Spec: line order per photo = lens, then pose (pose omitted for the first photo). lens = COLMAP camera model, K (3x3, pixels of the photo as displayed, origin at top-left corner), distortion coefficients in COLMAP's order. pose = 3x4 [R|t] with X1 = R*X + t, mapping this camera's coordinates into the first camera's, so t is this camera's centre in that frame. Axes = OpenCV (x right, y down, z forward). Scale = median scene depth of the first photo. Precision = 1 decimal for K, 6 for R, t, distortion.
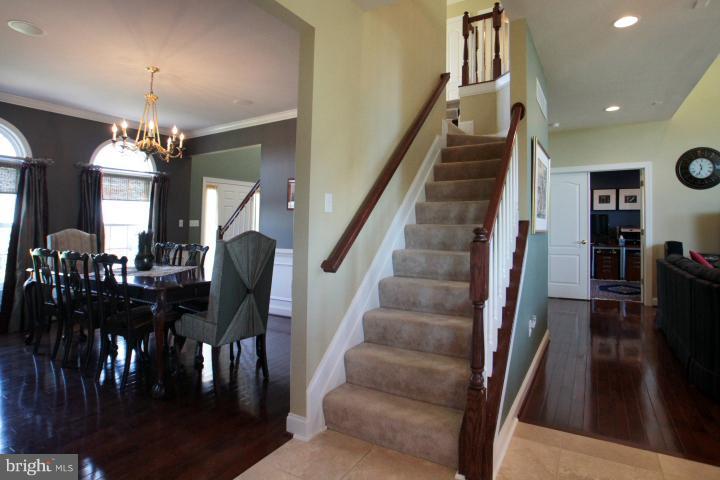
lens RADIAL K [[369.8, 0, 342.3], [0, 369.8, 222.0], [0, 0, 1]] dist [-0.025364, 0.004011]
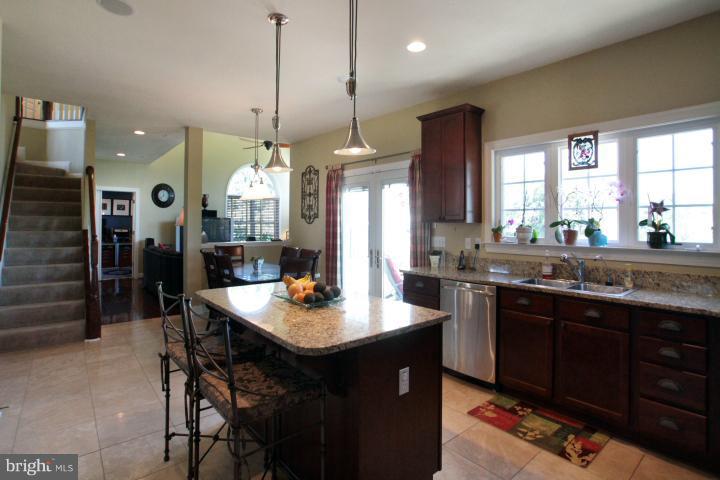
lens RADIAL K [[369.8, 0, 335.7], [0, 369.8, 225.1], [0, 0, 1]] dist [-0.025364, 0.004011]
pose [[0.338575, -0.000055, 0.940939, -0.244612], [-0.010321, 0.999940, 0.003772, -0.012003], [-0.940883, -0.010988, 0.338554, -0.234236]]
